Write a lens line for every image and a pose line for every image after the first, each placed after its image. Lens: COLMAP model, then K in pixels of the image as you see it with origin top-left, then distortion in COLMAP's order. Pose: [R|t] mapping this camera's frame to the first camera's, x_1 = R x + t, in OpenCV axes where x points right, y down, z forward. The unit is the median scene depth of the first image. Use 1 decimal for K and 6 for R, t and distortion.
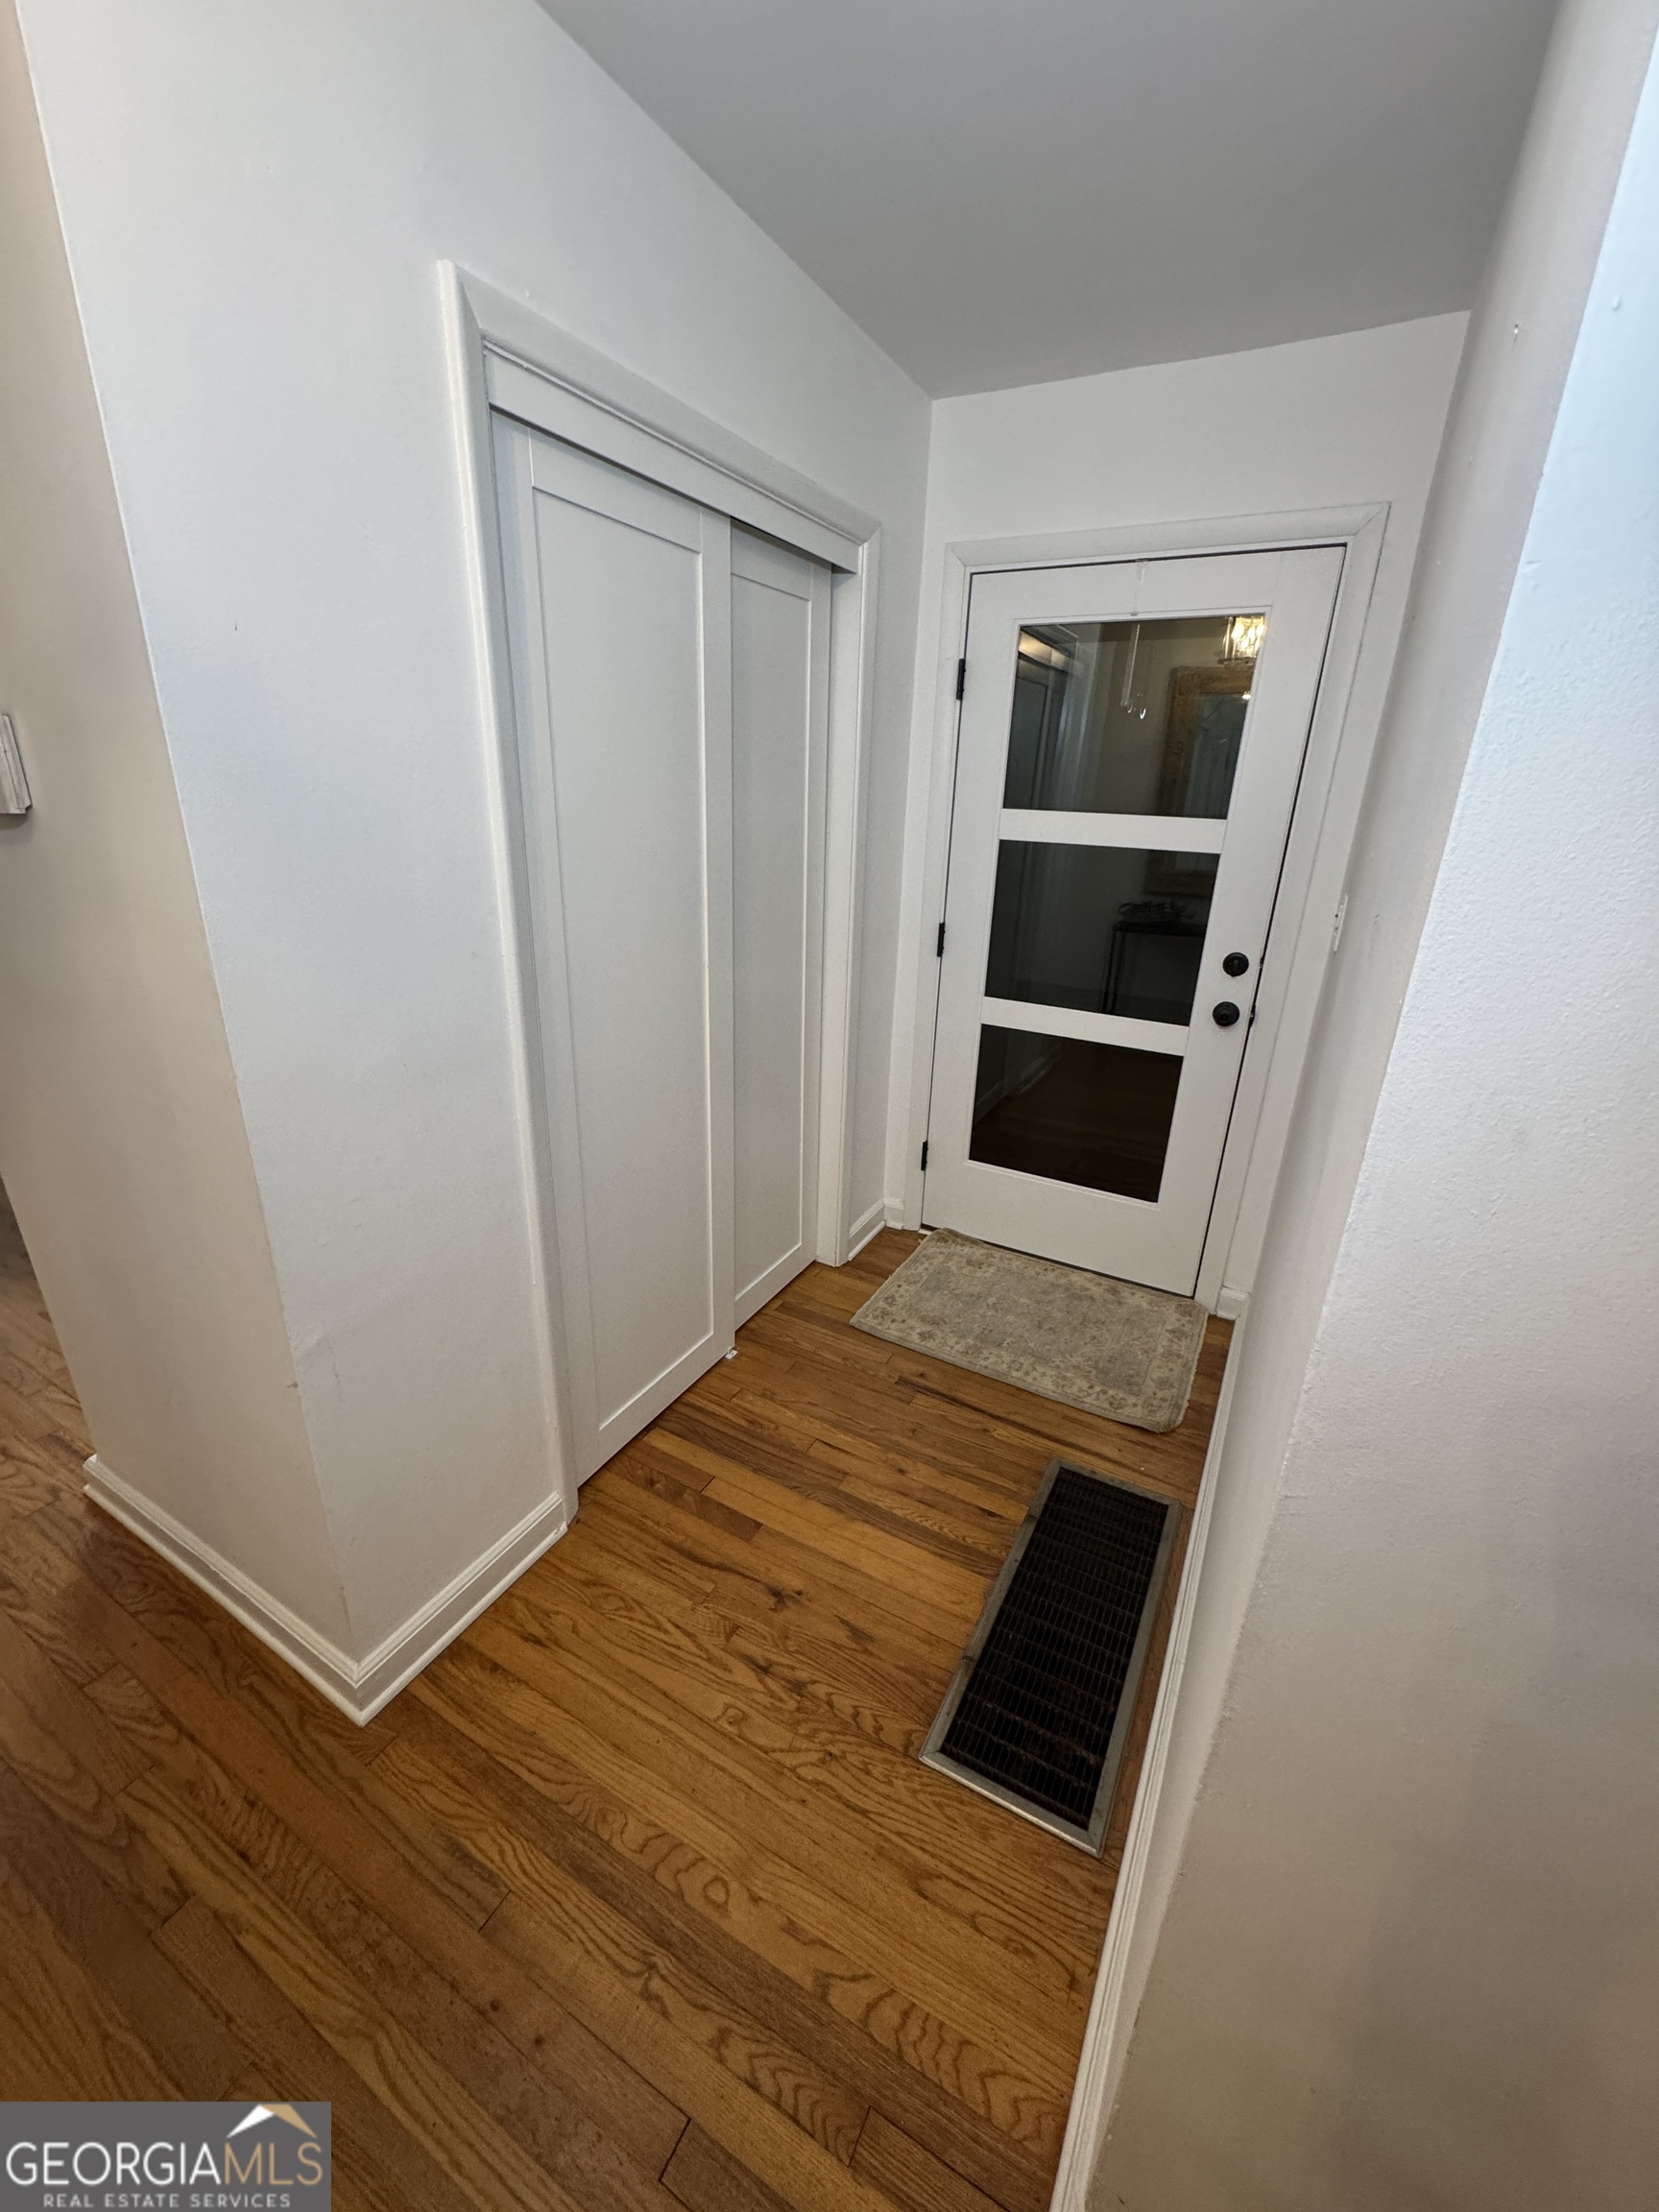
lens RADIAL K [[877.4, 0, 820.2], [0, 877.4, 1111.5], [0, 0, 1]] dist [-0.001239, -0.000090]
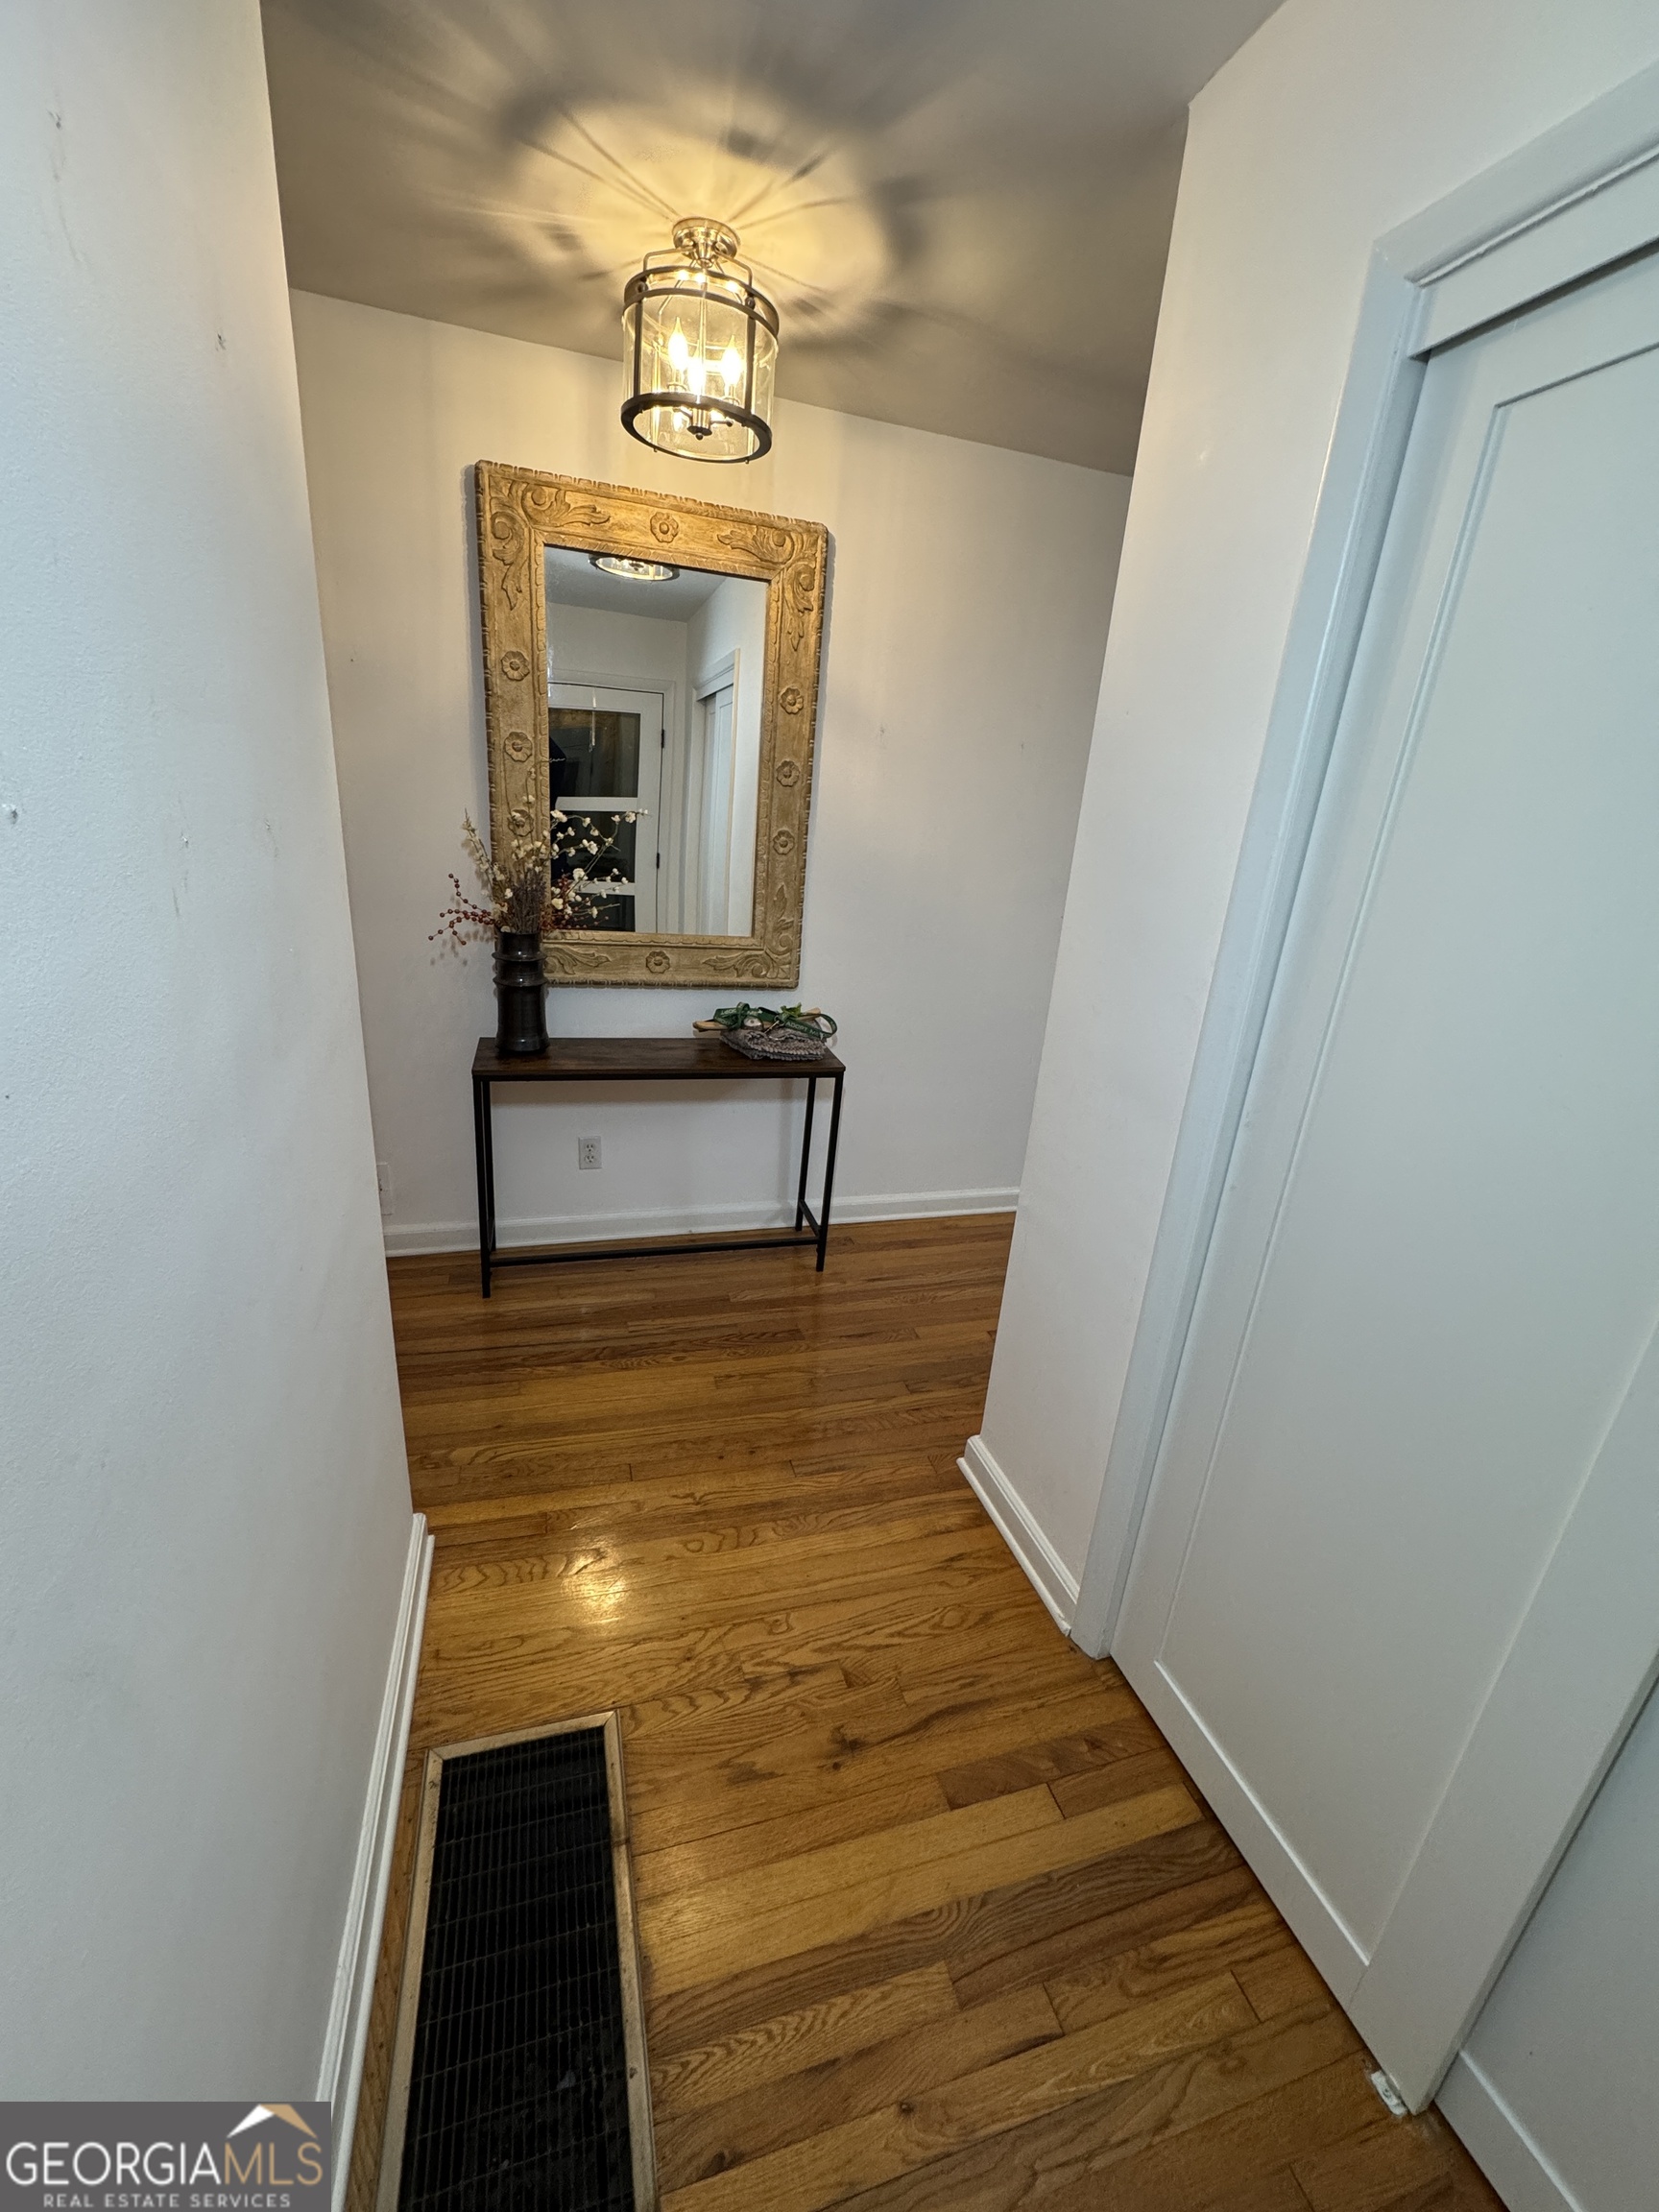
lens RADIAL K [[877.4, 0, 822.3], [0, 877.4, 1097.6], [0, 0, 1]] dist [-0.001239, -0.000090]
pose [[-0.686296, 0.152533, -0.711148, 0.521269], [-0.343841, 0.793558, 0.502034, -0.387423], [0.640915, 0.589066, -0.492169, 1.138739]]
